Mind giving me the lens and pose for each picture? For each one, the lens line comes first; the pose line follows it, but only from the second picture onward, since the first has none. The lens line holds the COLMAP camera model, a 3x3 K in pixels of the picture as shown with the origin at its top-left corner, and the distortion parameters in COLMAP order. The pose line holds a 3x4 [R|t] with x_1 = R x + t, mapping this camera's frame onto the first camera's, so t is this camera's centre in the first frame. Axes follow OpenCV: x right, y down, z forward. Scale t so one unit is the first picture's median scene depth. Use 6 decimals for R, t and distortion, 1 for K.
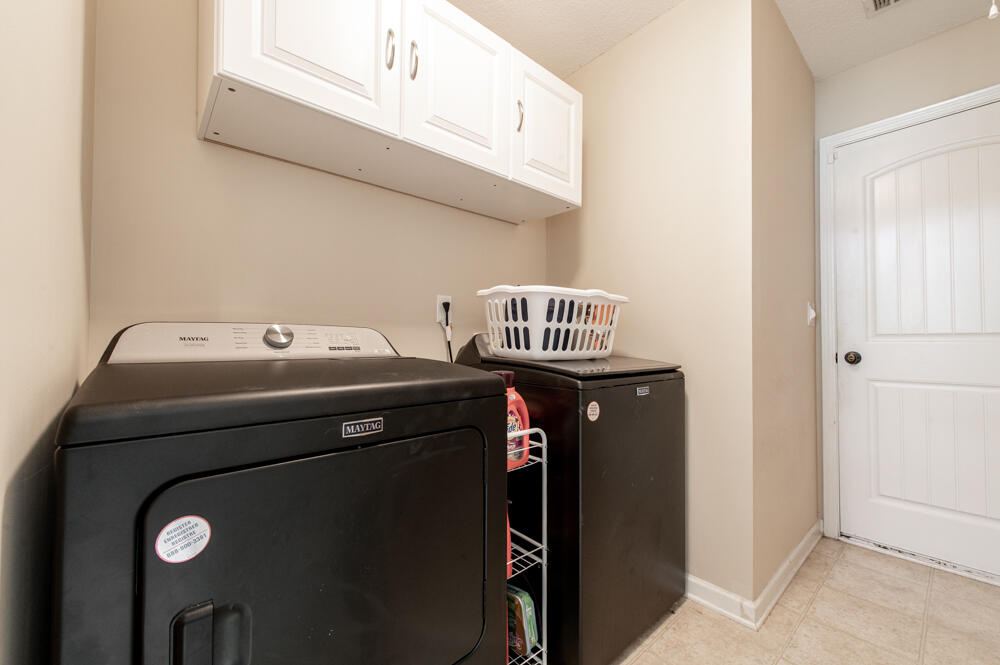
lens RADIAL K [[396.2, 0, 499.8], [0, 396.2, 332.4], [0, 0, 1]] dist [0.002985, -0.000748]
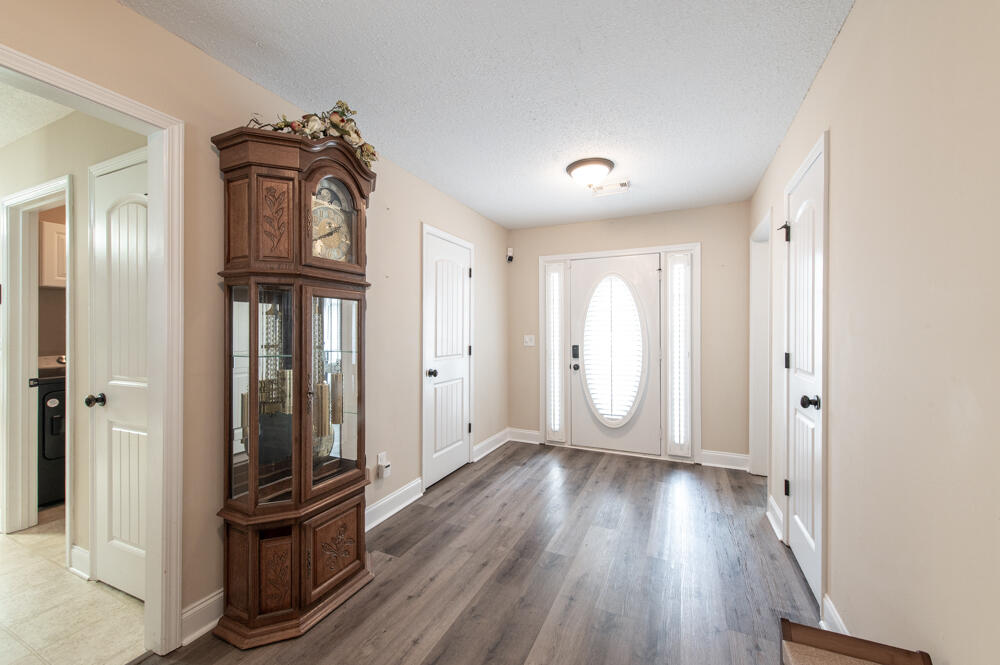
lens RADIAL K [[396.2, 0, 502.3], [0, 396.2, 335.1], [0, 0, 1]] dist [0.002985, -0.000748]
pose [[0.910736, -0.007032, 0.412930, 2.299861], [0.001632, 0.999909, 0.013427, -0.399743], [-0.412986, -0.011555, 0.910664, -5.869490]]
